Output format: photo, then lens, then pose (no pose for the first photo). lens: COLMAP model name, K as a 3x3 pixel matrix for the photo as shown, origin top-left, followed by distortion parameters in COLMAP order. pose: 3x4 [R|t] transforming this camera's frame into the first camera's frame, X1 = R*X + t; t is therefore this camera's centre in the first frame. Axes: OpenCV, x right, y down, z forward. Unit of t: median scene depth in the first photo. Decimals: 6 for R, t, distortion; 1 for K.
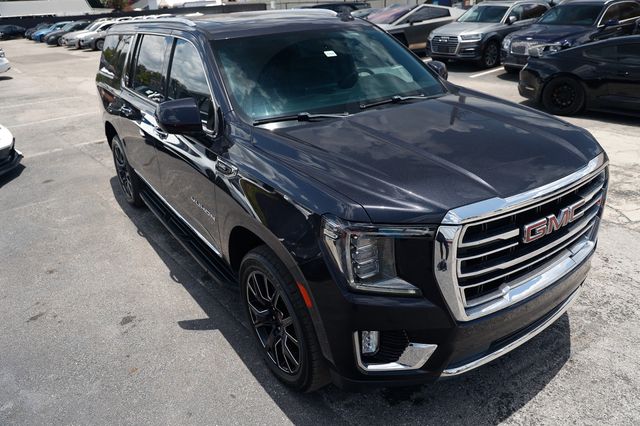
lens RADIAL K [[458.4, 0, 320.0], [0, 458.4, 213.0], [0, 0, 1]] dist [-0.007757, -0.004006]
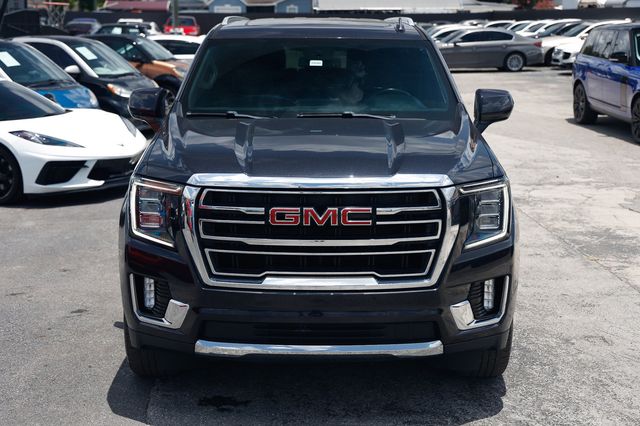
lens RADIAL K [[1037.3, 0, 320.0], [0, 1037.3, 213.0], [0, 0, 1]] dist [0.220965, 0.055390]
pose [[0.820520, 0.154064, -0.550464, 1.902885], [-0.275438, 0.950386, -0.144573, 0.365283], [0.500880, 0.270244, 0.822246, -0.971463]]
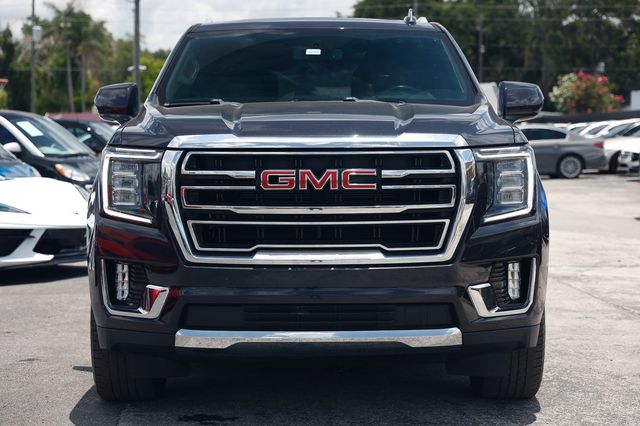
lens RADIAL K [[1378.3, 0, 320.0], [0, 1378.3, 213.0], [0, 0, 1]] dist [0.392868, -0.274392]
pose [[0.820231, 0.070315, -0.567694, 2.202891], [-0.267738, 0.924192, -0.272370, 0.871073], [0.505507, 0.375399, 0.776877, -1.168187]]
